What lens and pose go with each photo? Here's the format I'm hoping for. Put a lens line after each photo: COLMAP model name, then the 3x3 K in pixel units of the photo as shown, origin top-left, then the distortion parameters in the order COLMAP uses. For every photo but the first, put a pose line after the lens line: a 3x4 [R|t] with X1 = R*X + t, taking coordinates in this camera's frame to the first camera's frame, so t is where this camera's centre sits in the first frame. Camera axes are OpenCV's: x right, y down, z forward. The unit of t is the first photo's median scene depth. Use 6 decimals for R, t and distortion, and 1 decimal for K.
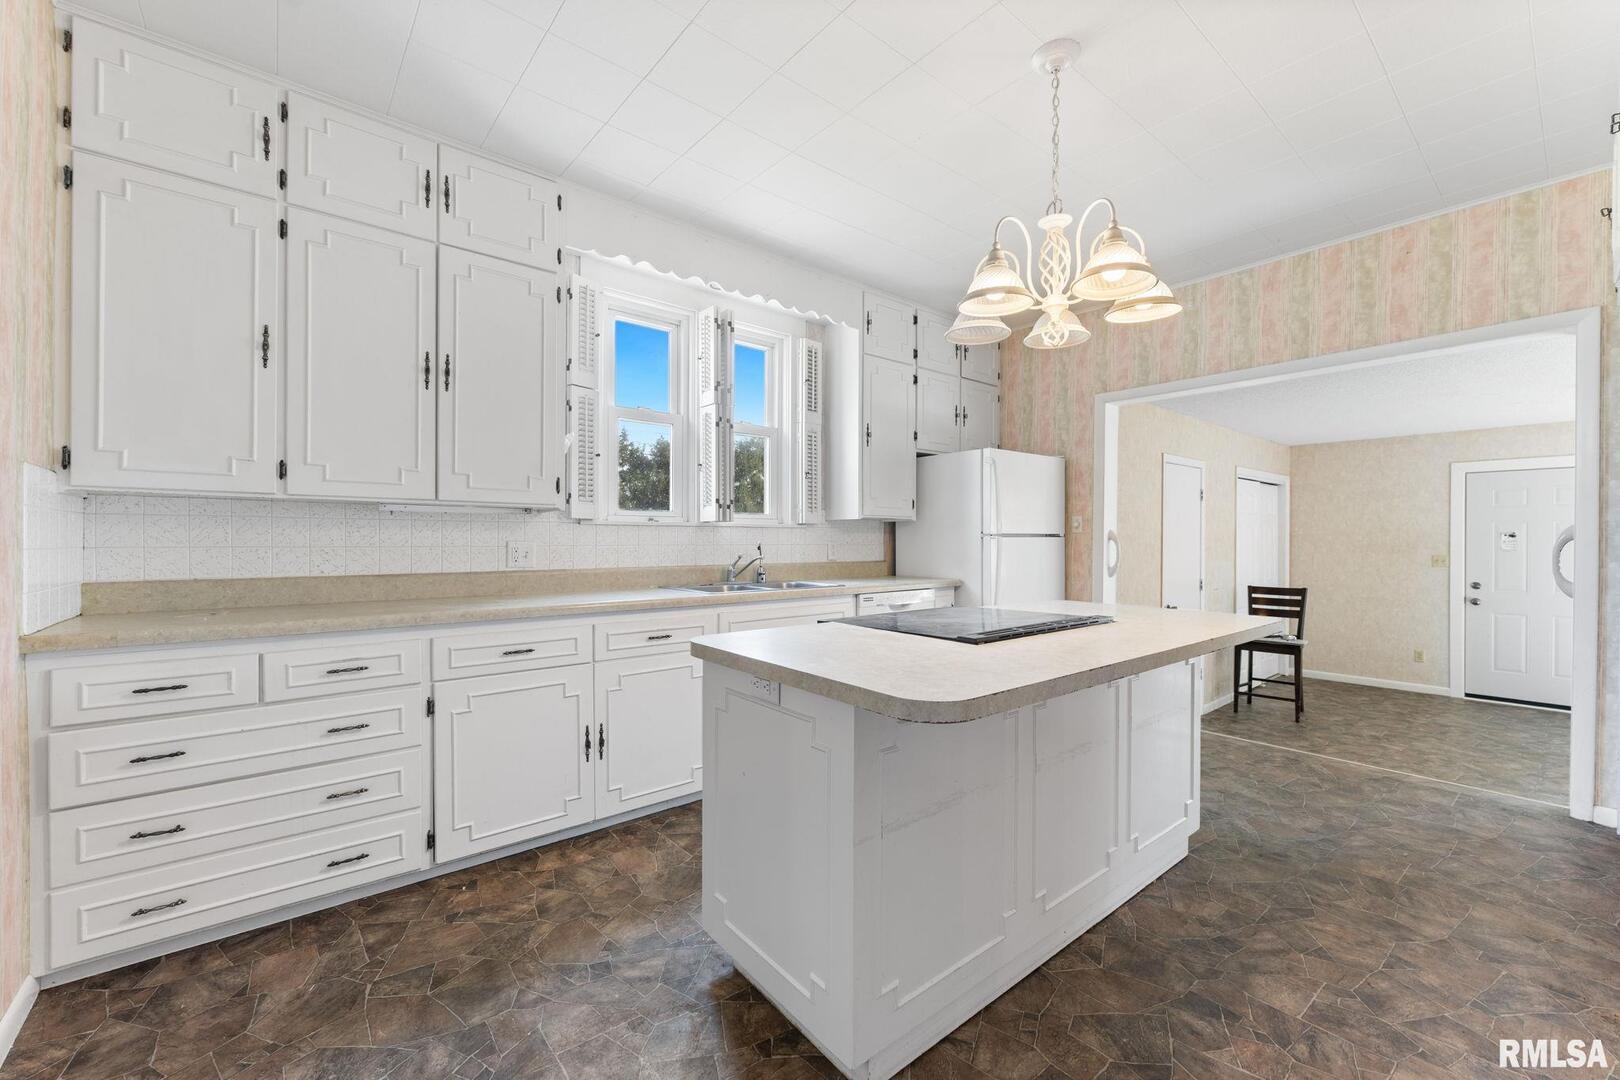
lens RADIAL K [[652.1, 0, 810.2], [0, 652.1, 538.7], [0, 0, 1]] dist [0.001811, -0.000316]
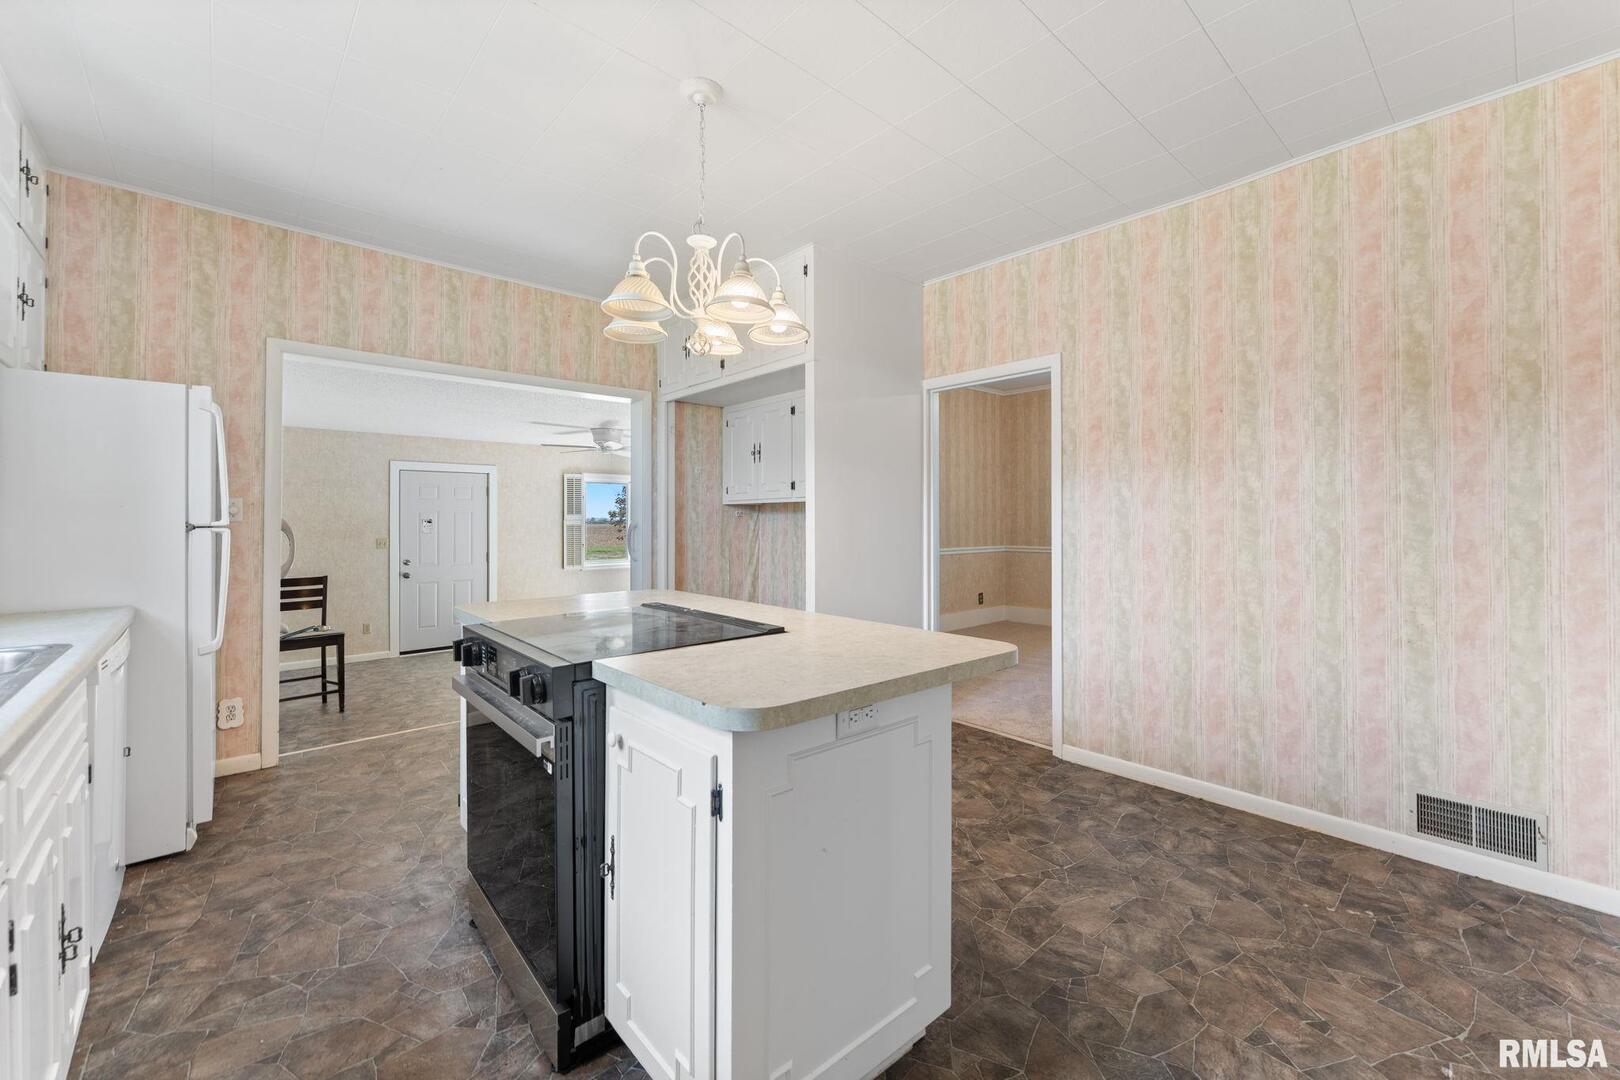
lens RADIAL K [[652.1, 0, 799.8], [0, 652.1, 514.9], [0, 0, 1]] dist [0.001811, -0.000316]
pose [[-0.051153, 0.004747, 0.998680, -0.412645], [0.006692, 0.999968, -0.004410, -0.011935], [-0.998668, 0.006457, -0.051183, 0.525332]]
